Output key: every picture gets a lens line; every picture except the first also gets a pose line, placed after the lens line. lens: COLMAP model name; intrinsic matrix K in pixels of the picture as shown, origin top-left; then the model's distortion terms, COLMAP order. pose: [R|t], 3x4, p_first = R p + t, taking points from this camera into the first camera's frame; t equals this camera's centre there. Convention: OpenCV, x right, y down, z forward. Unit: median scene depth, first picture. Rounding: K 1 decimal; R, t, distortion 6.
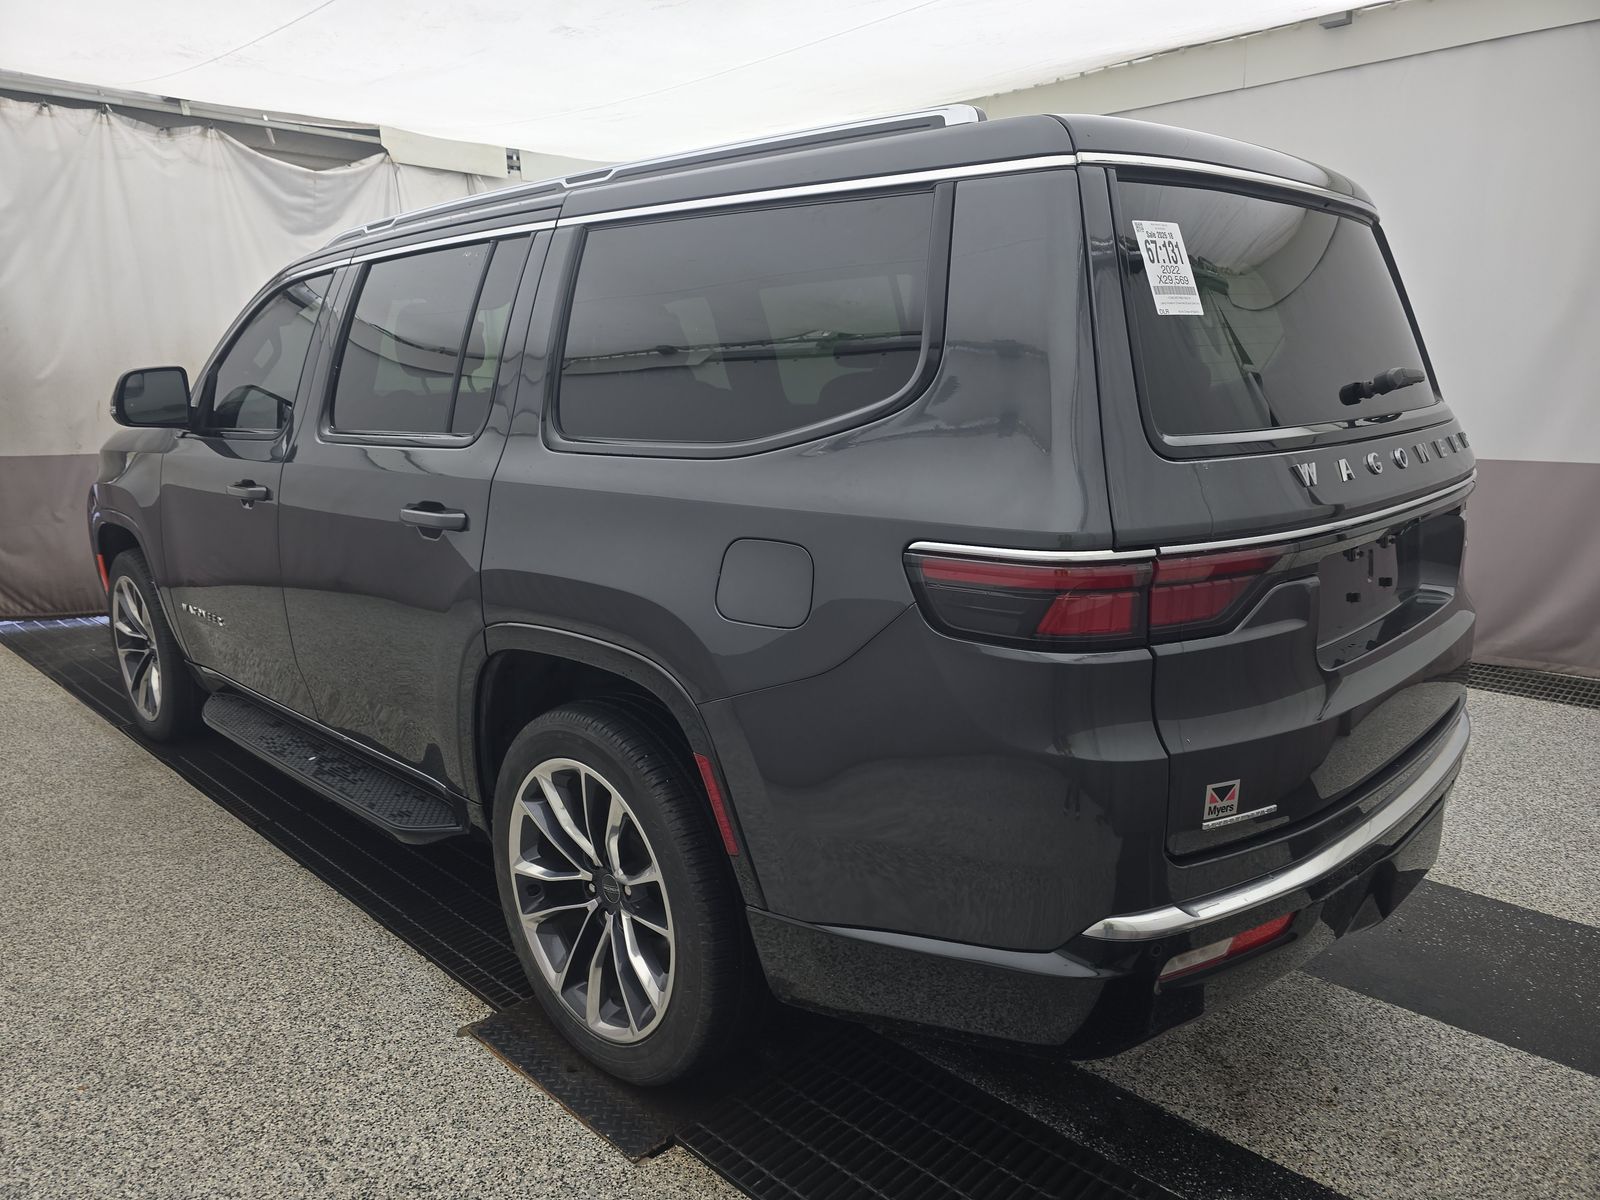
lens RADIAL K [[1070.3, 0, 787.1], [0, 1070.3, 600.5], [0, 0, 1]] dist [0.033436, -0.006075]
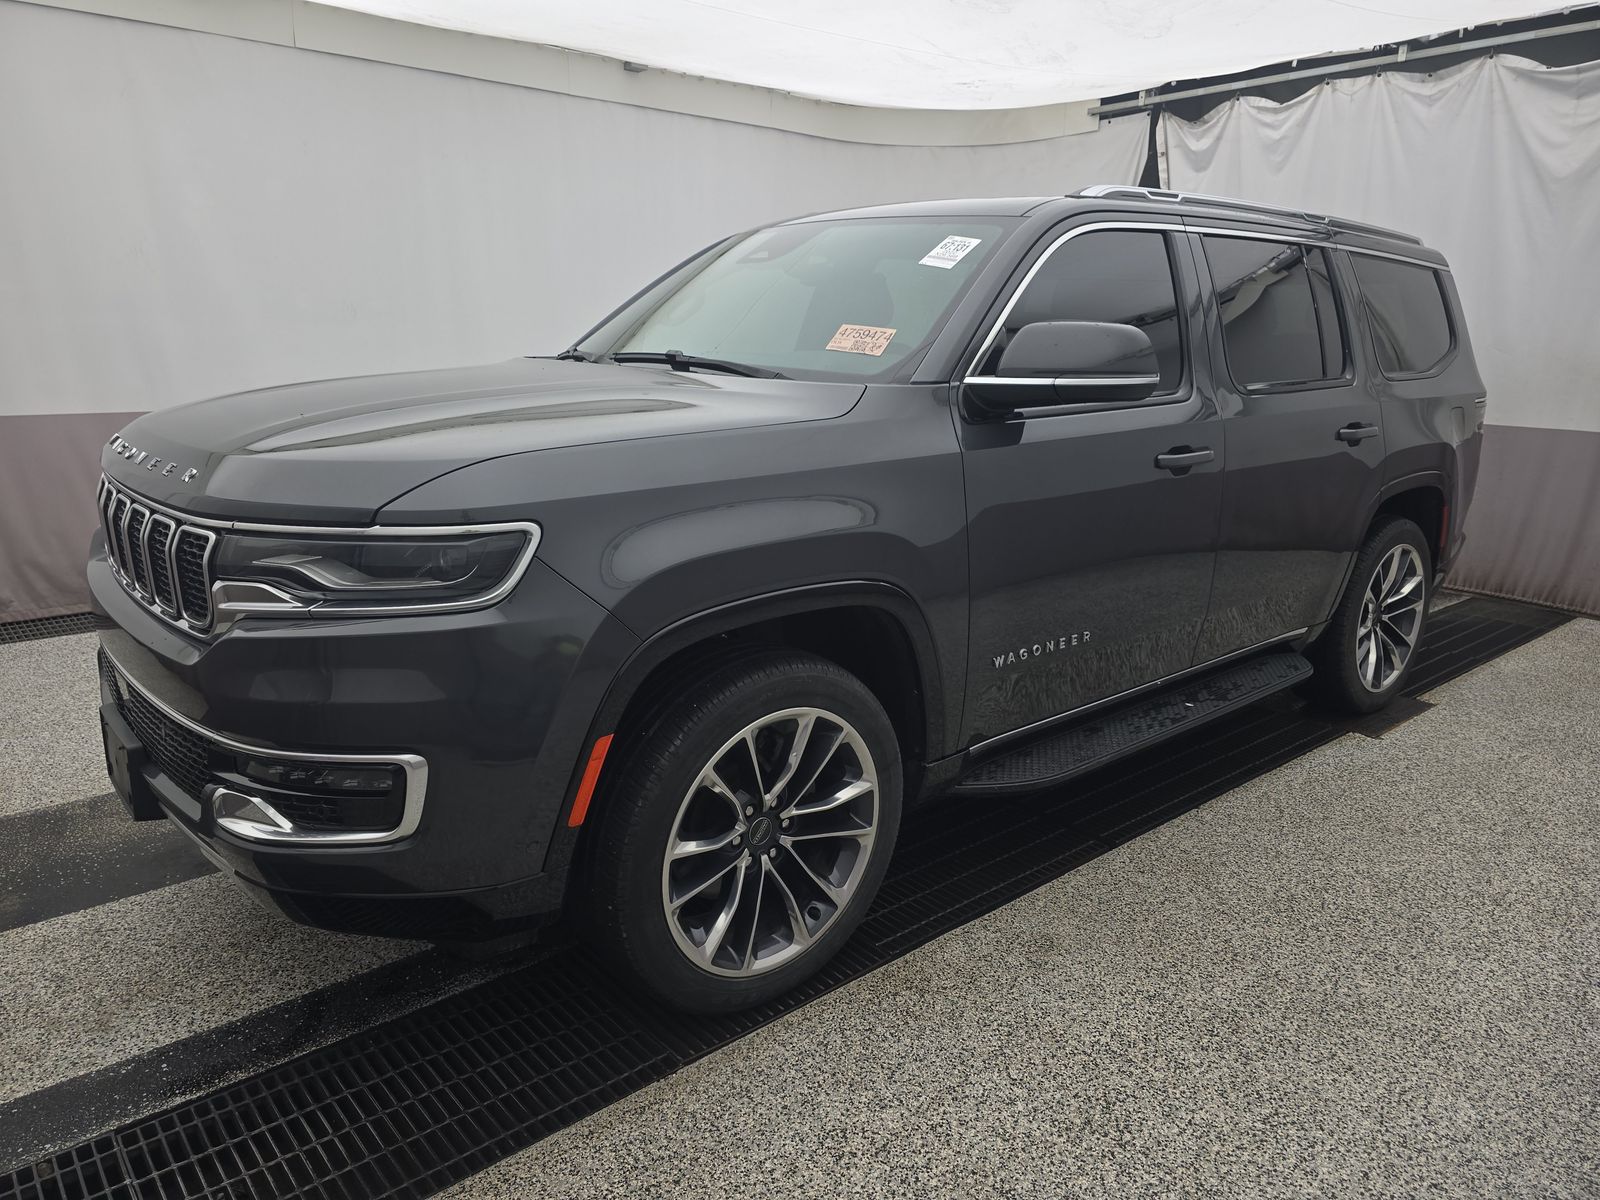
lens RADIAL K [[1070.3, 0, 794.9], [0, 1070.3, 593.4], [0, 0, 1]] dist [0.033436, -0.006075]
pose [[0.081526, -0.214483, 0.973319, -1.446314], [0.181135, 0.963495, 0.197146, -0.228367], [-0.980073, 0.160230, 0.117400, 1.224024]]
